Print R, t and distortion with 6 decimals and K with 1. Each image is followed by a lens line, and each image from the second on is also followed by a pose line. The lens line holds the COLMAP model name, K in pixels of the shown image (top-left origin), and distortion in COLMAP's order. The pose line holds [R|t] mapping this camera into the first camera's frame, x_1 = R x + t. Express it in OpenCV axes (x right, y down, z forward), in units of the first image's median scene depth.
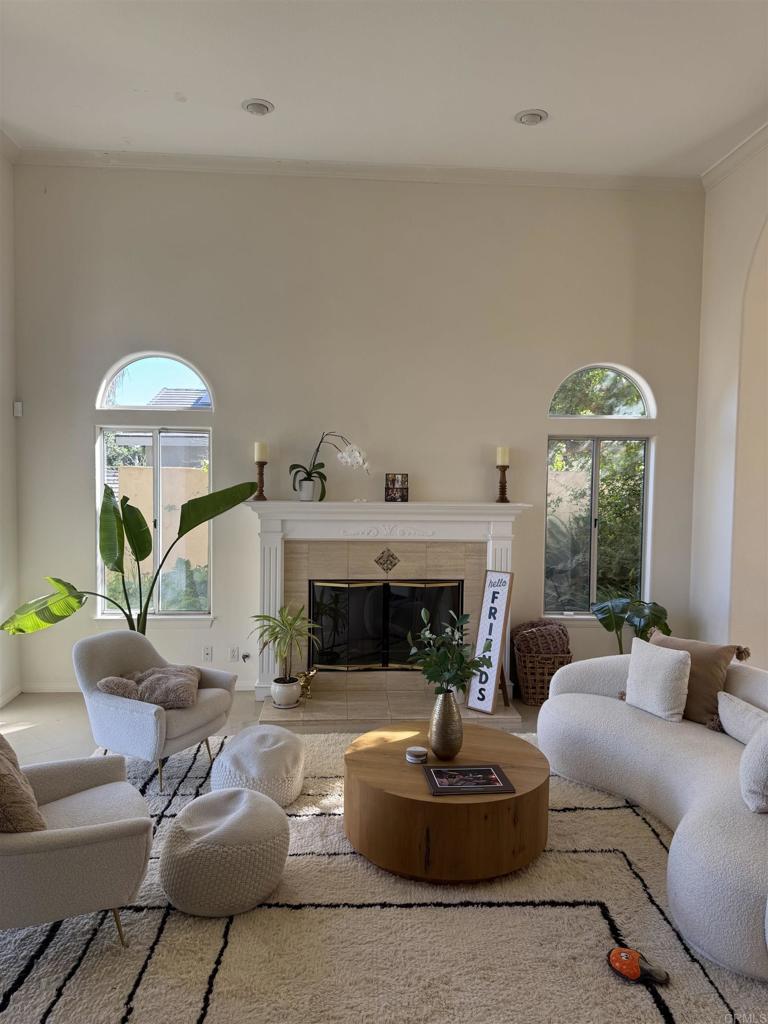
lens RADIAL K [[723.3, 0, 381.4], [0, 723.3, 510.9], [0, 0, 1]] dist [0.004179, -0.003874]
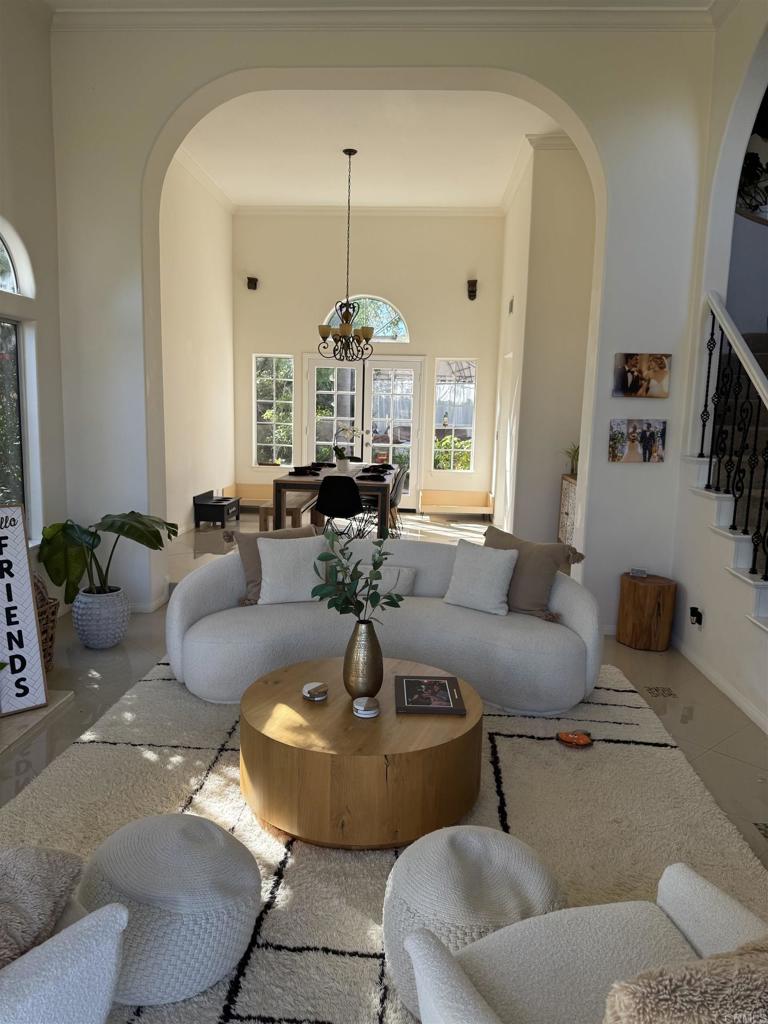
lens RADIAL K [[723.3, 0, 381.7], [0, 723.3, 511.9], [0, 0, 1]] dist [0.004179, -0.003874]
pose [[0.132656, -0.159437, 0.978255, -0.455152], [0.041532, 0.987005, 0.155231, -0.001035], [-0.990292, 0.020037, 0.137554, 0.565226]]
